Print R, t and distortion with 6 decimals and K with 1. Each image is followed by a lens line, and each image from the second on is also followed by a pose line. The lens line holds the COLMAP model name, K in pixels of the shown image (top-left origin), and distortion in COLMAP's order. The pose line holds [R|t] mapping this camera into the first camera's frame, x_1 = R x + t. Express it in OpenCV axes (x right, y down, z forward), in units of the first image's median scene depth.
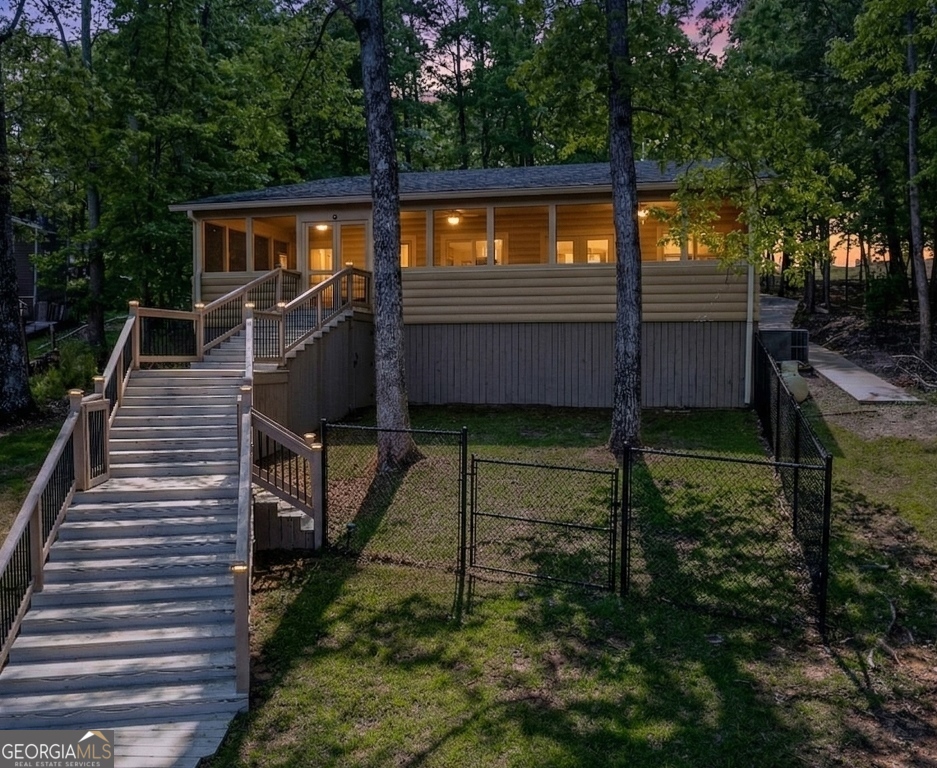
lens RADIAL K [[929.1, 0, 468.5], [0, 929.1, 384.0], [0, 0, 1]] dist [-0.023216, -0.017930]
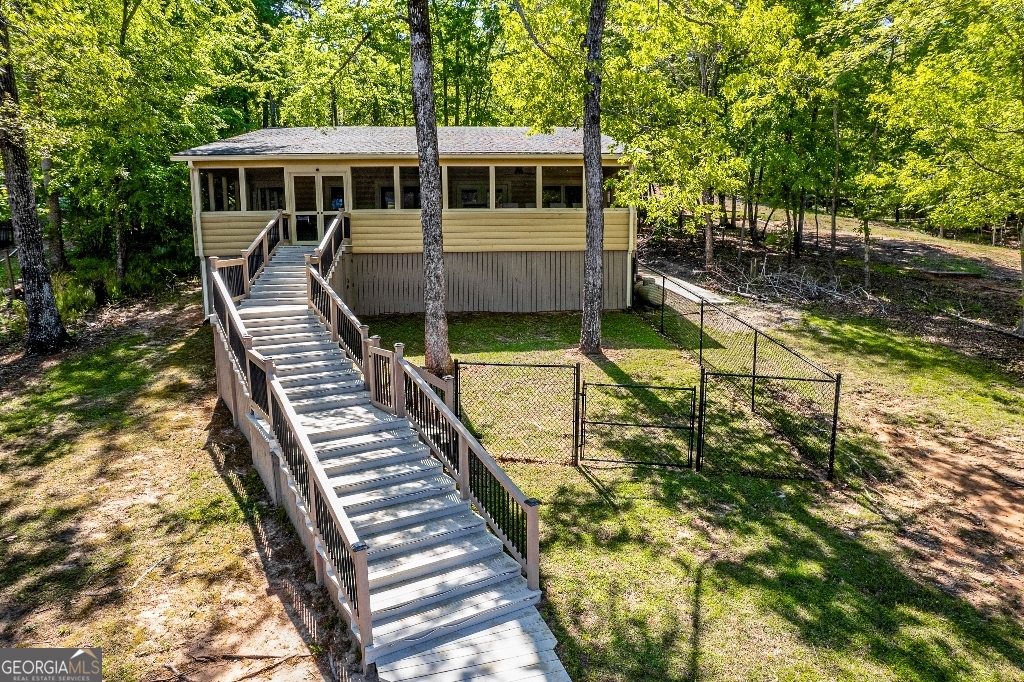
lens RADIAL K [[665.5, 0, 512.0], [0, 665.5, 341.0], [0, 0, 1]] dist [-0.067198, 0.001354]
pose [[0.944407, -0.058426, 0.323546, -0.357622], [0.020118, 0.992509, 0.120505, -0.090953], [-0.328163, -0.107296, 0.938508, 0.092041]]
